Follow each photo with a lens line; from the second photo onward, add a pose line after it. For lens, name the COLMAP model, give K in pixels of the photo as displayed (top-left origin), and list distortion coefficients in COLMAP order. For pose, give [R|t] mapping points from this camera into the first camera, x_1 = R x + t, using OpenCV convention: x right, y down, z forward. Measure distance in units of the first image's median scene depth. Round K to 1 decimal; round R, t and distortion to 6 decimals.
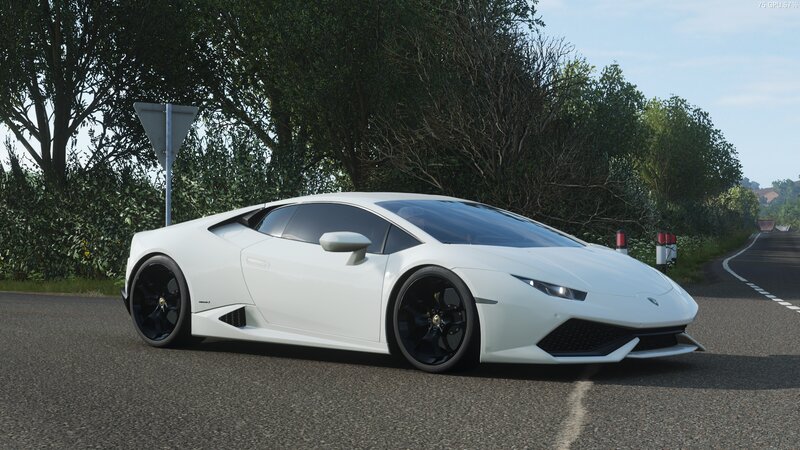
lens RADIAL K [[1351.5, 0, 398.9], [0, 1351.5, 224.6], [0, 0, 1]] dist [-0.015951, 0.000000]
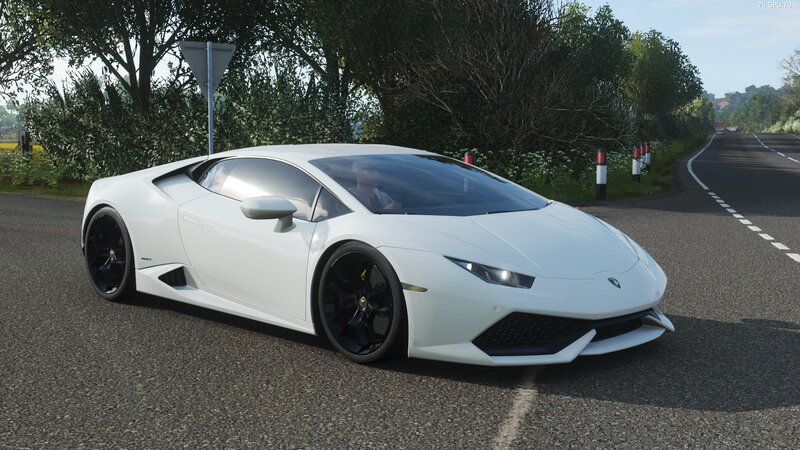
lens RADIAL K [[940.2, 0, 402.1], [0, 940.2, 226.1], [0, 0, 1]] dist [-0.006239, 0.000000]
pose [[0.998433, 0.005761, -0.055656, 0.037081], [0.000450, 0.993827, 0.110943, -0.019742], [0.055952, -0.110794, 0.992267, 0.173047]]
